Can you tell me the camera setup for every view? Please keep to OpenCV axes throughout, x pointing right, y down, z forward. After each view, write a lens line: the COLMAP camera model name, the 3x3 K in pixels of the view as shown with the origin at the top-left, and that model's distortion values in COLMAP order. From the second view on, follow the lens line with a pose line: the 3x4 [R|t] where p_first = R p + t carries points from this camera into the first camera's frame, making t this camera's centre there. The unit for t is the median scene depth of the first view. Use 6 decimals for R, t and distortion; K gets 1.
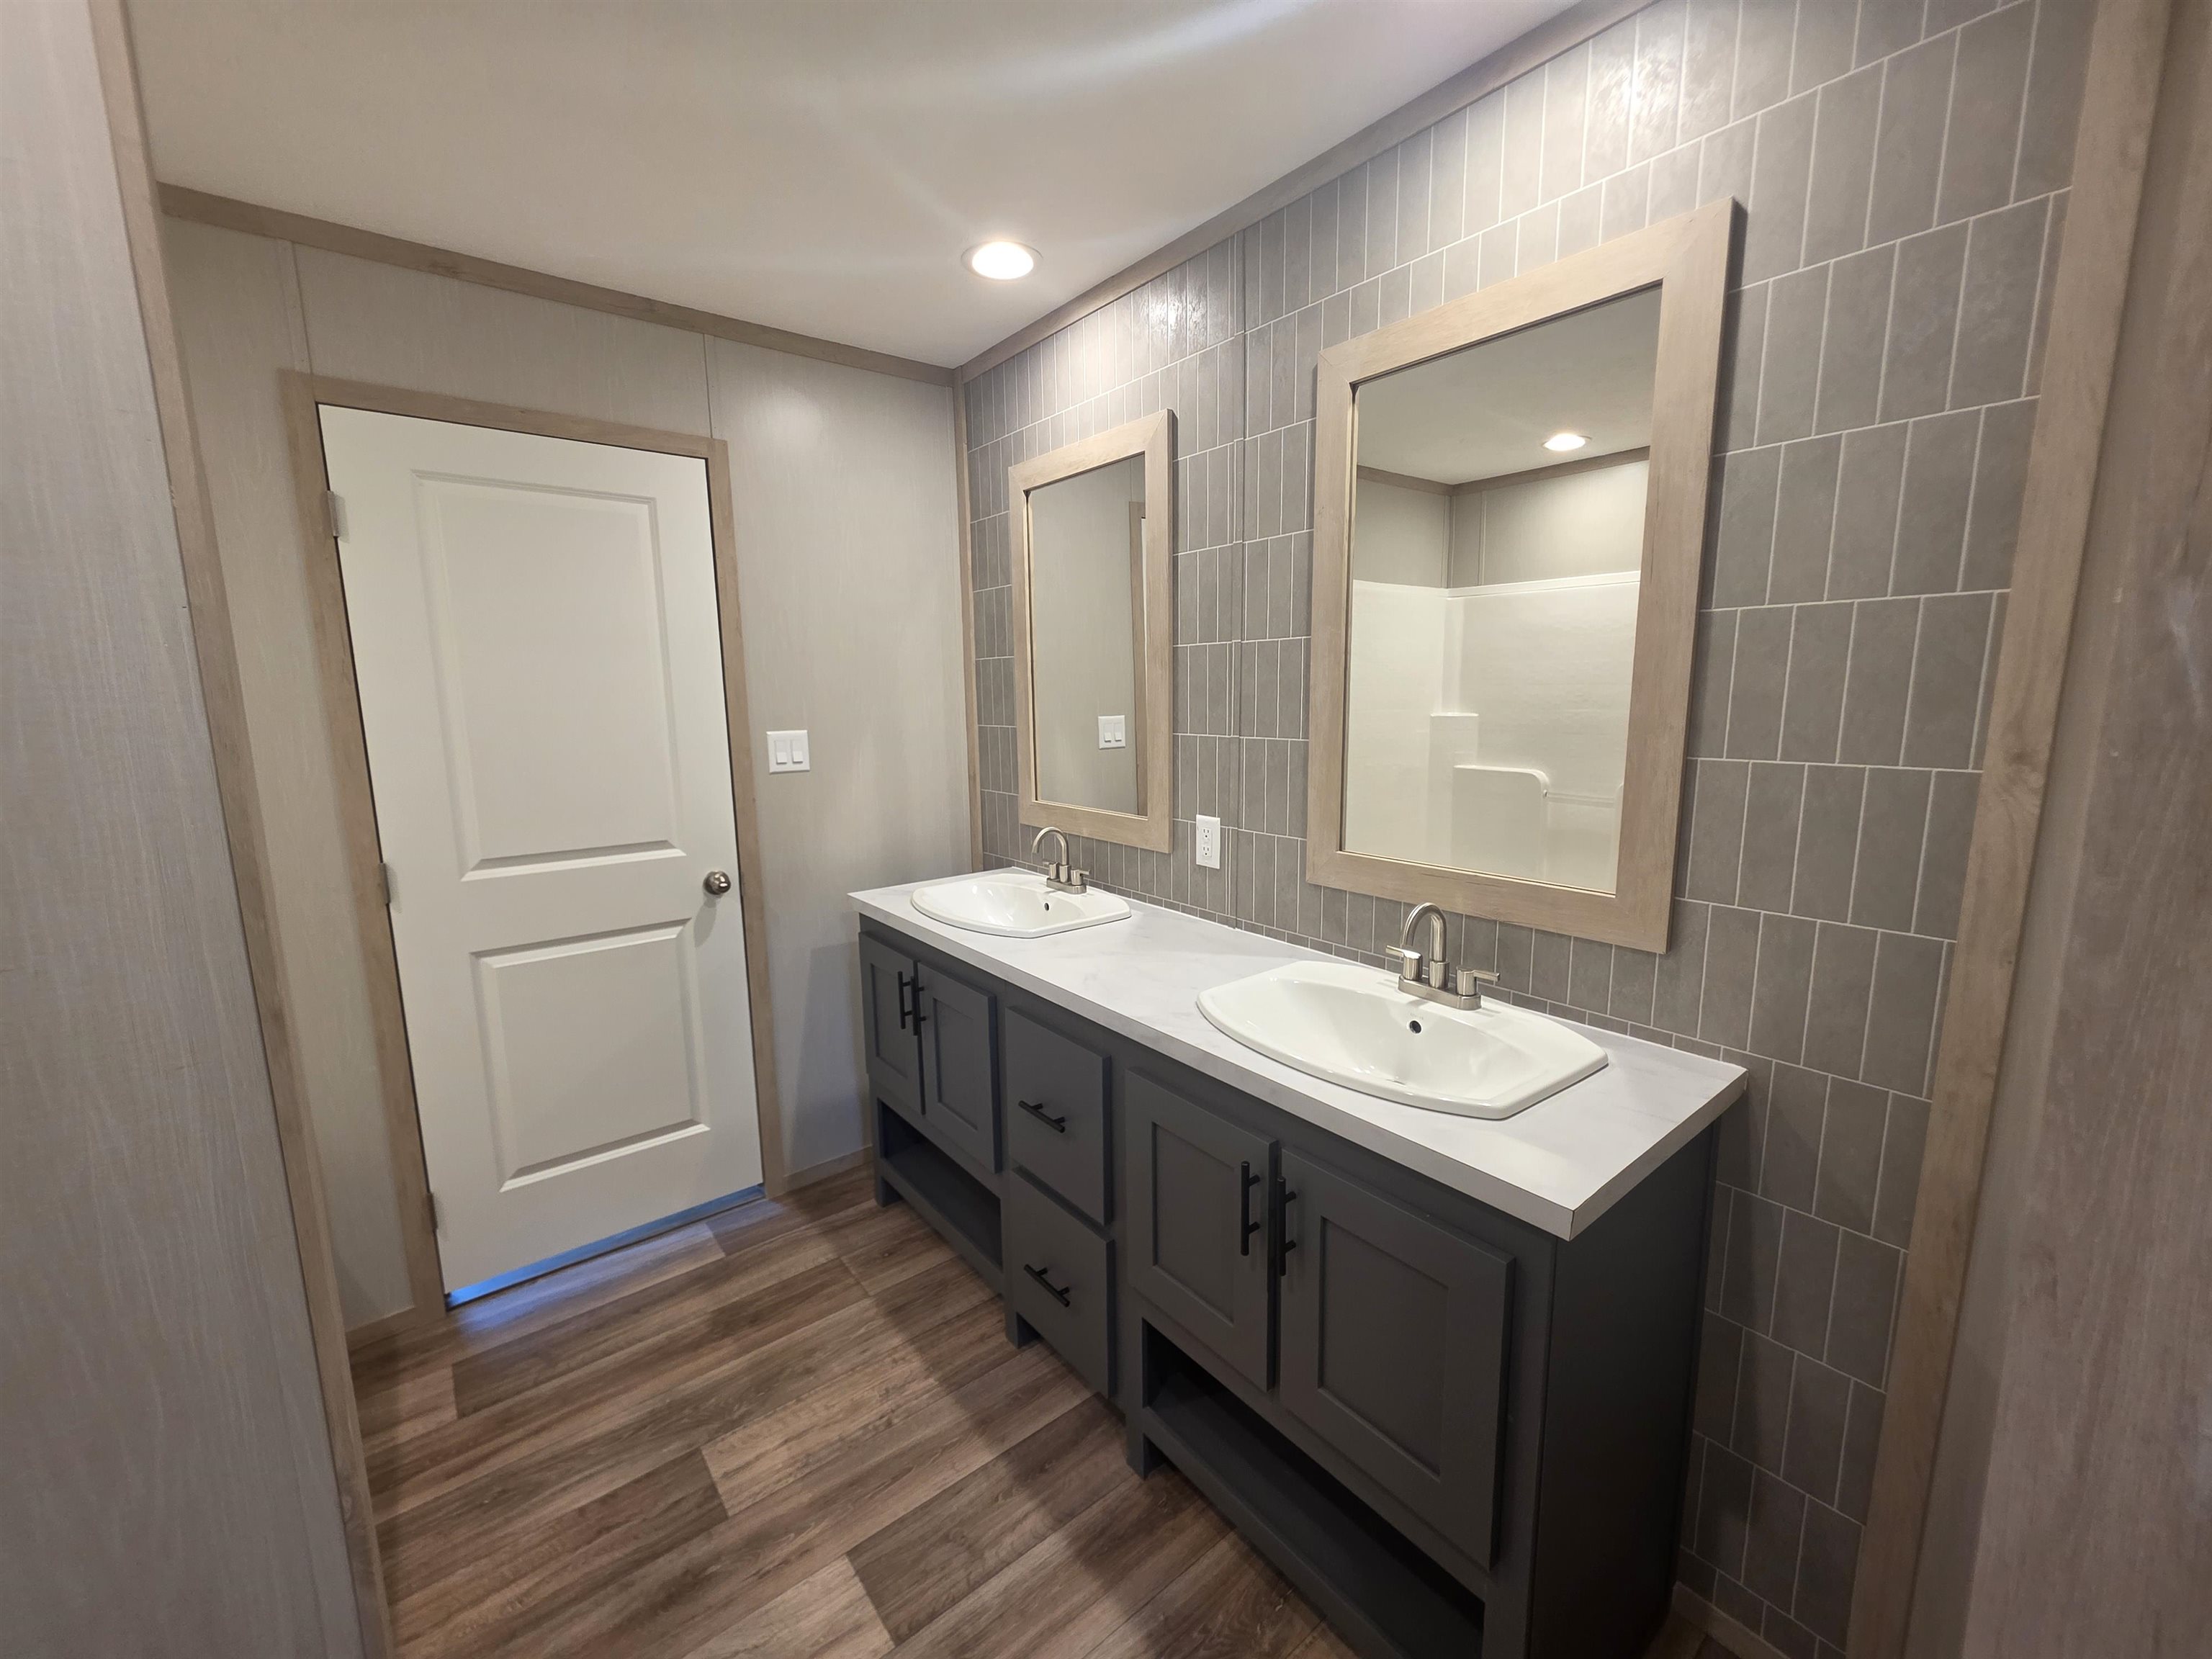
lens RADIAL K [[889.4, 0, 1109.6], [0, 889.4, 833.1], [0, 0, 1]] dist [0.003819, -0.000591]
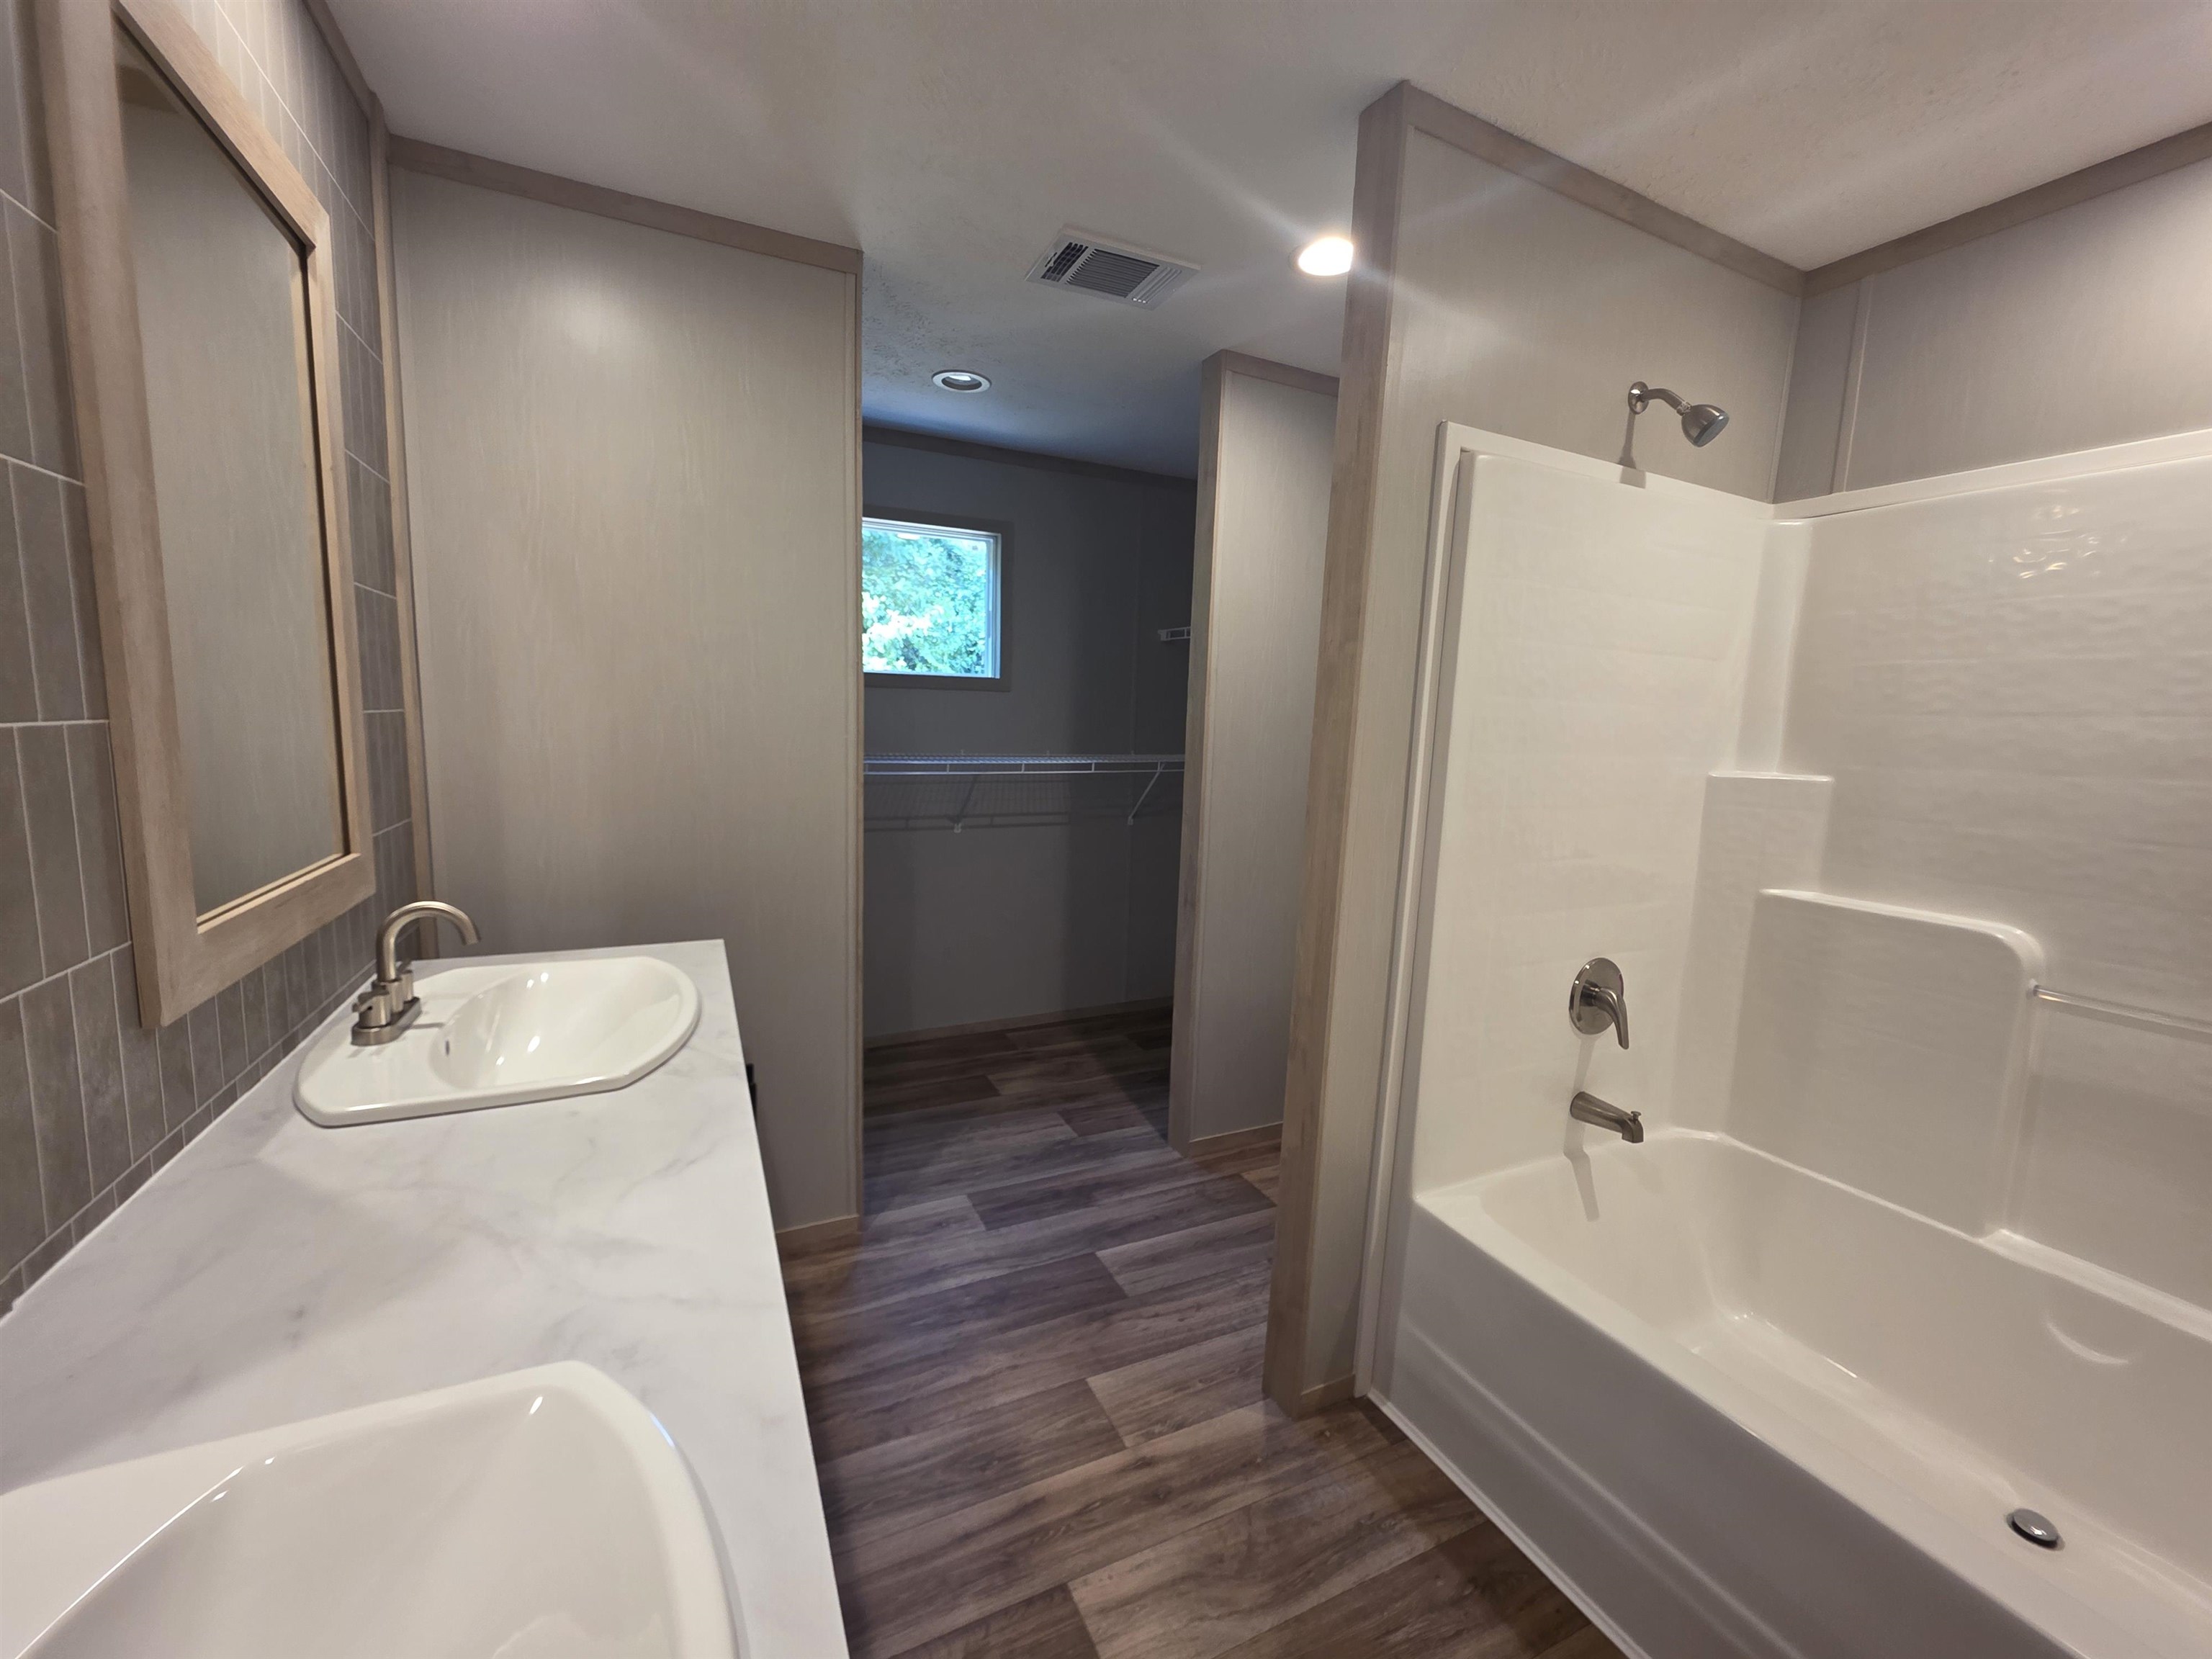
lens RADIAL K [[889.4, 0, 1105.4], [0, 889.4, 830.6], [0, 0, 1]] dist [0.003819, -0.000591]
pose [[-0.972979, -0.049475, 0.225529, -0.403676], [0.016842, 0.958962, 0.283032, -0.187859], [-0.230277, 0.279183, -0.932218, 1.457103]]
